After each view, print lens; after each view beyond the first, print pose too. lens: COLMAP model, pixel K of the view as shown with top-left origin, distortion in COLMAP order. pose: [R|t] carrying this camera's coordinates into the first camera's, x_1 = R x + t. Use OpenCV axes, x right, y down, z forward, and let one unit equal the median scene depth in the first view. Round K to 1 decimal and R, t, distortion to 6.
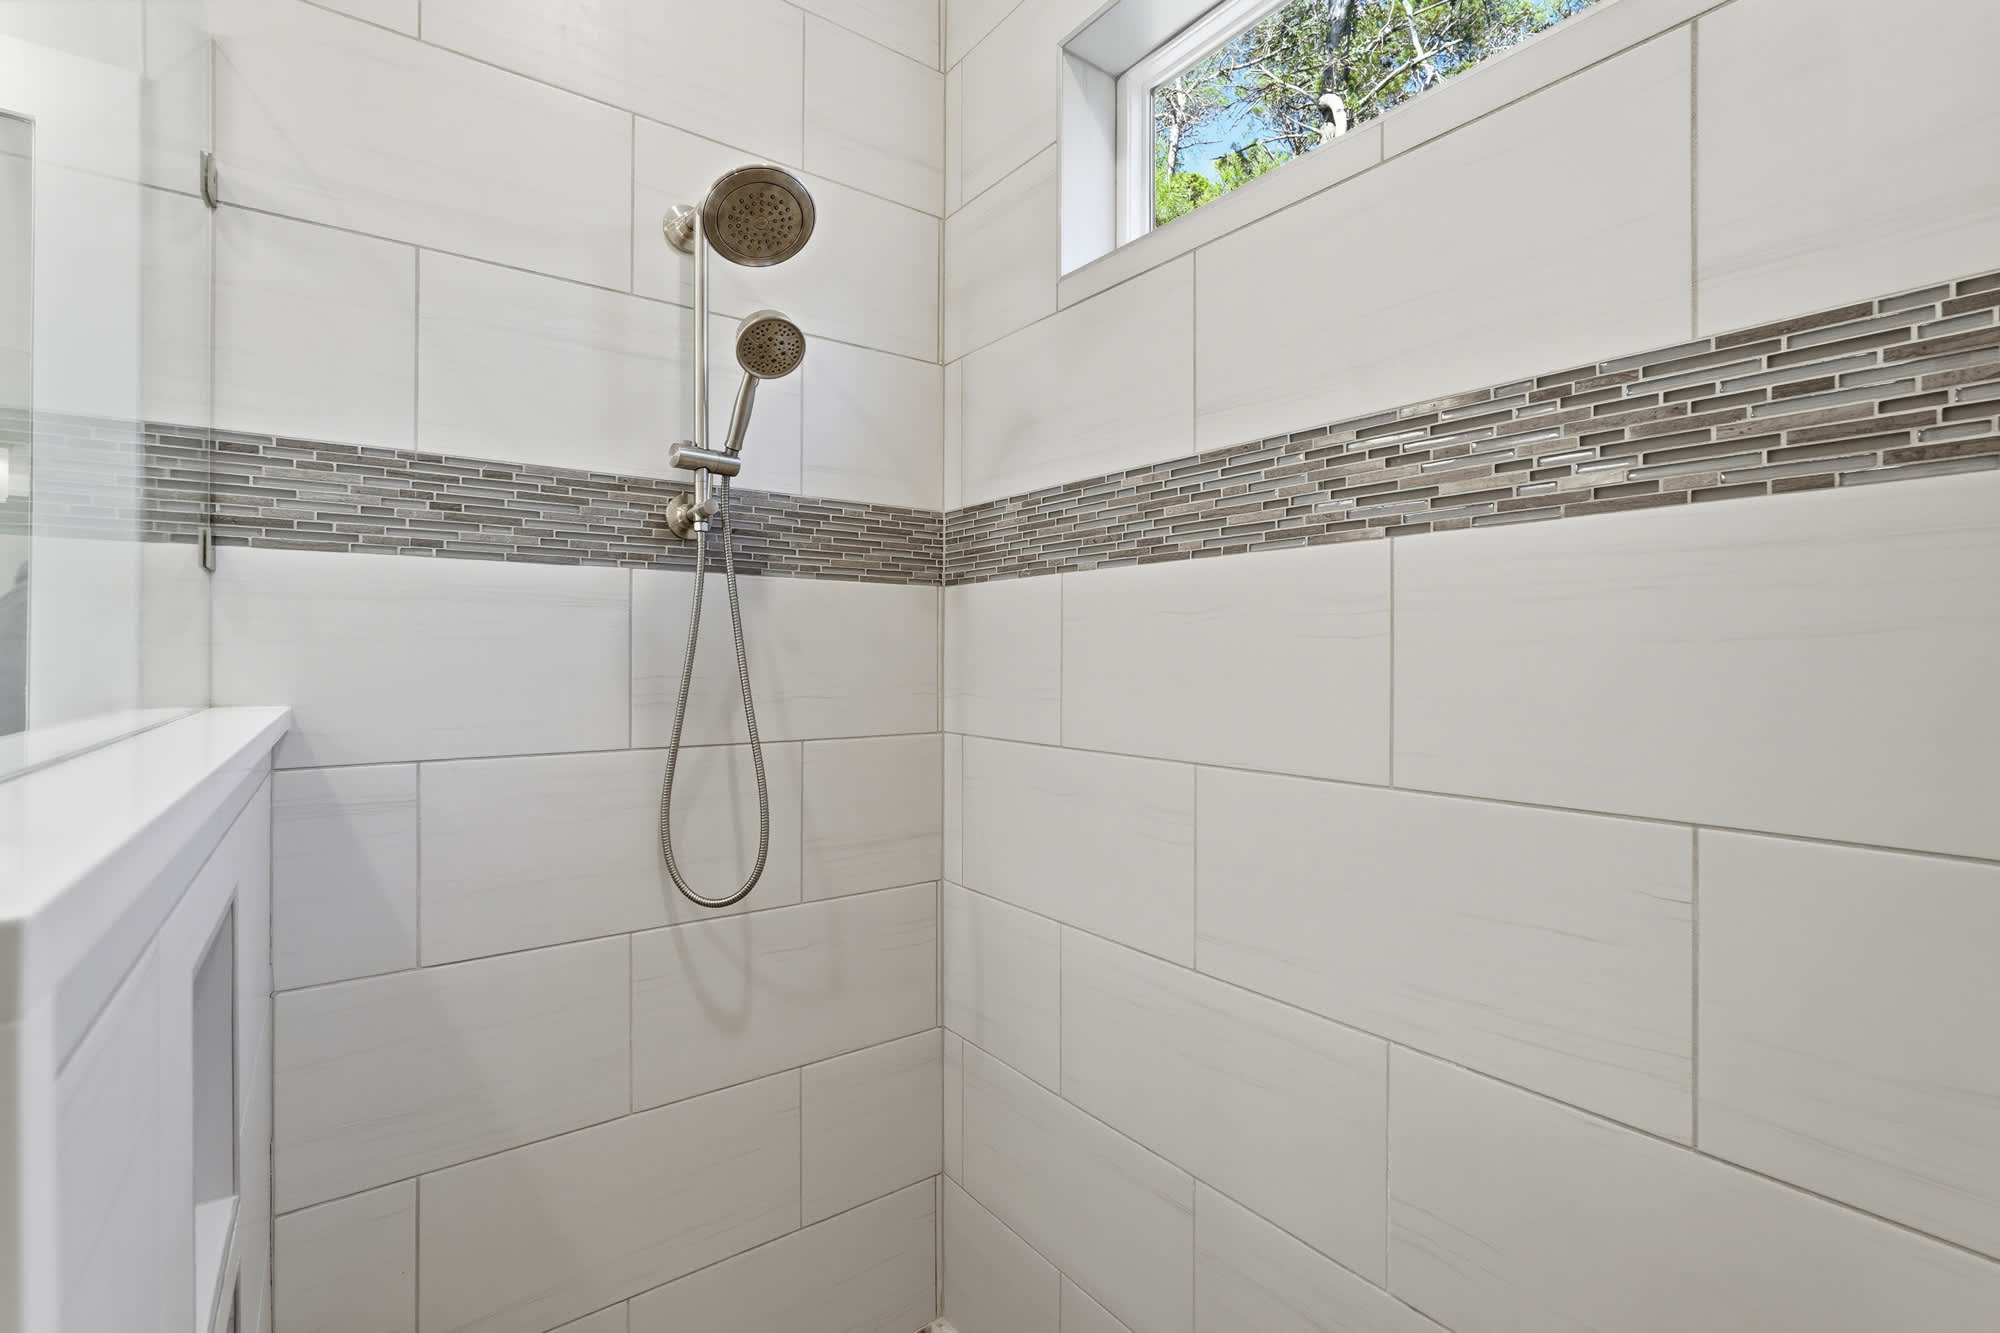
lens RADIAL K [[912.7, 0, 988.8], [0, 912.7, 653.5], [0, 0, 1]] dist [0.000786, 0.000465]
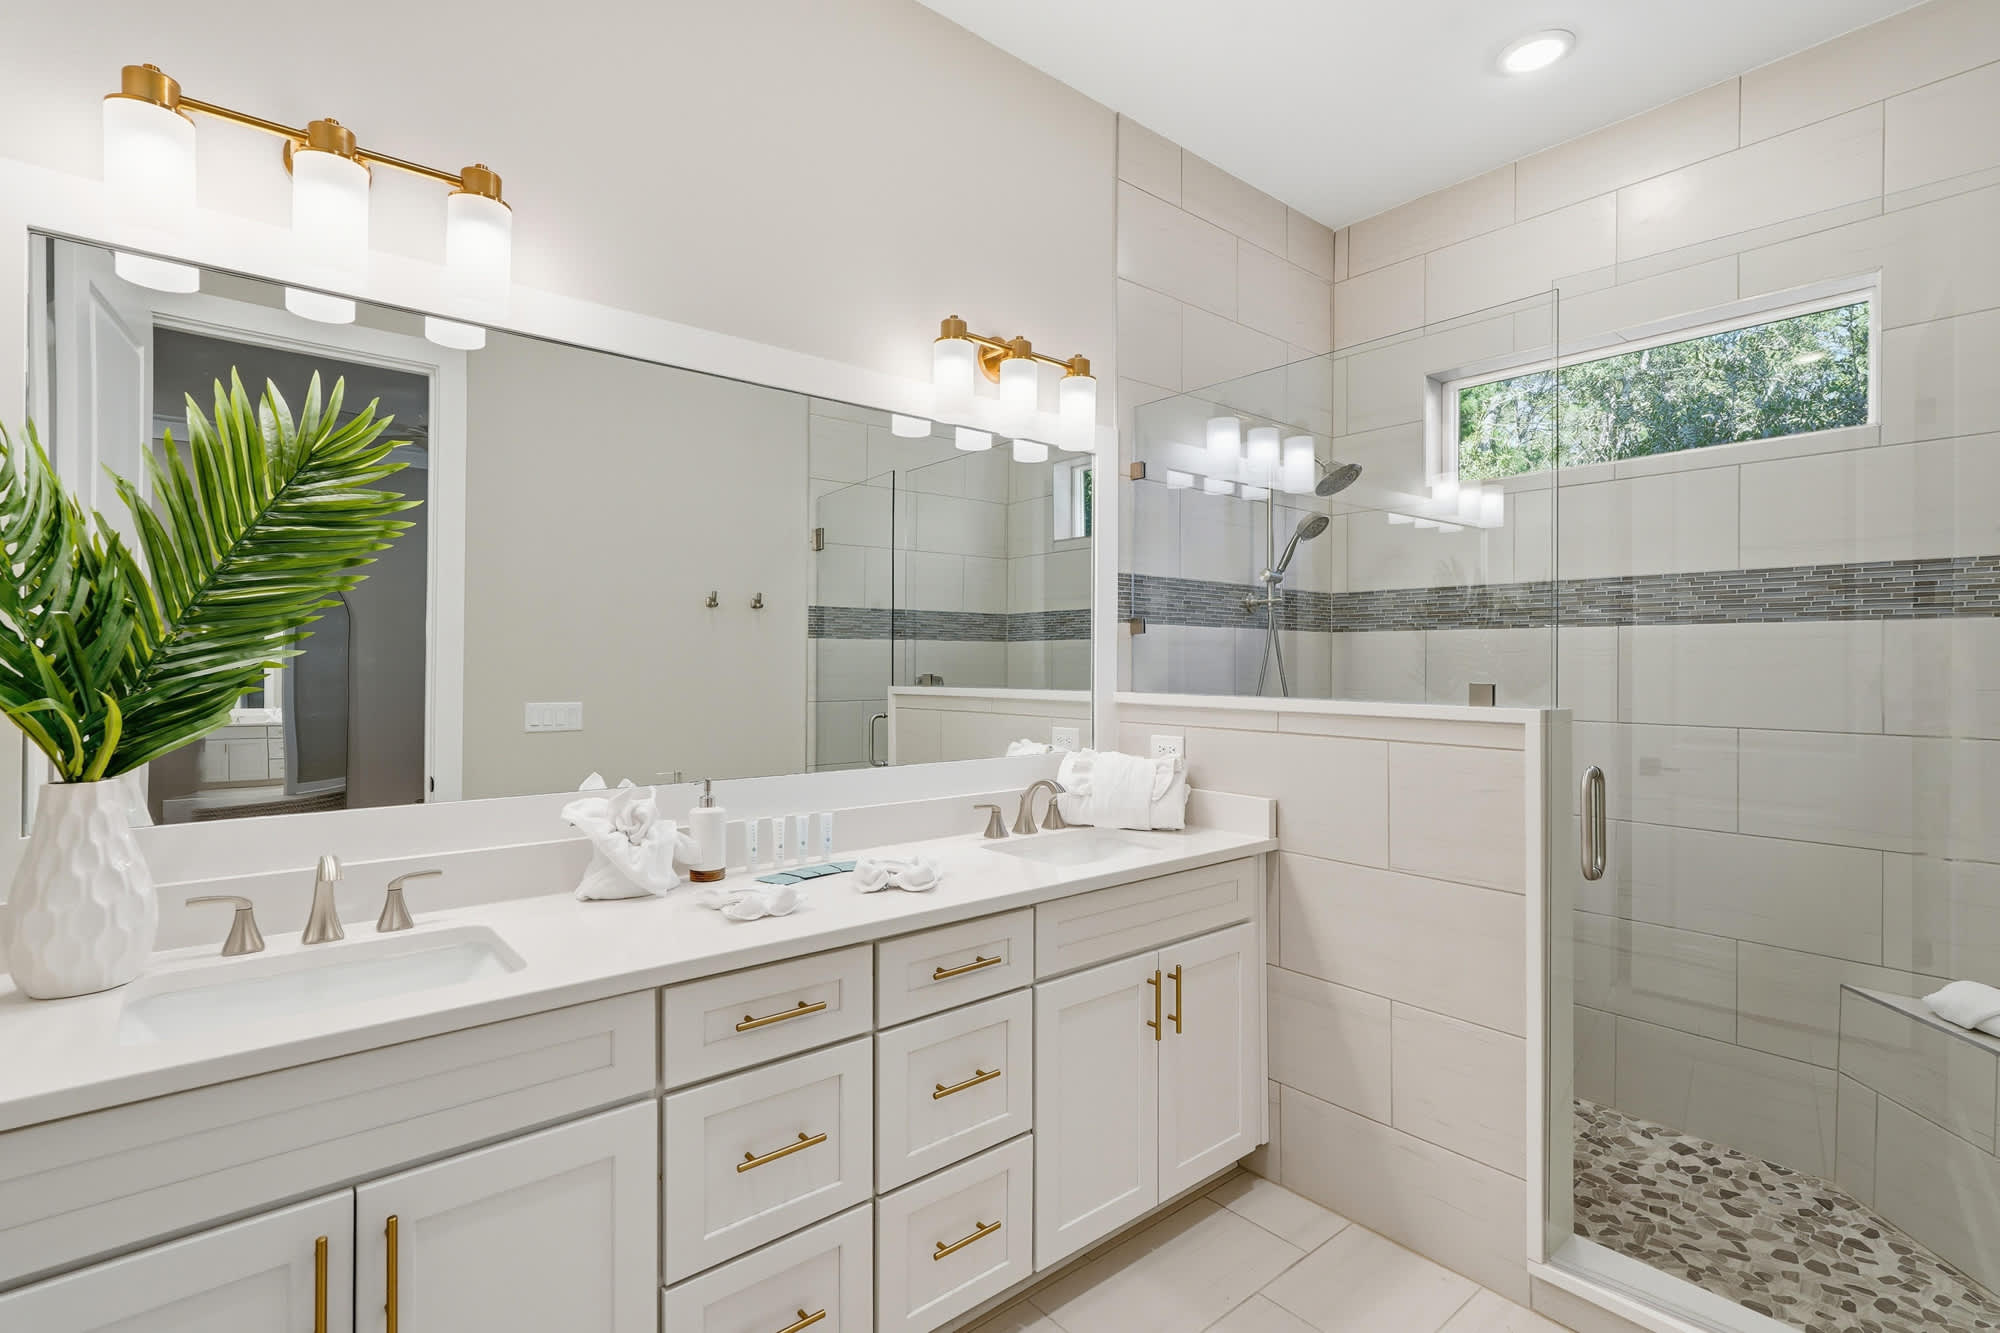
lens RADIAL K [[912.7, 0, 1011.9], [0, 912.7, 673.2], [0, 0, 1]] dist [0.000786, 0.000465]
pose [[0.997349, 0.002097, 0.072743, -1.153371], [-0.003240, 0.999873, 0.015608, -0.021198], [-0.072701, -0.015802, 0.997229, -1.154931]]
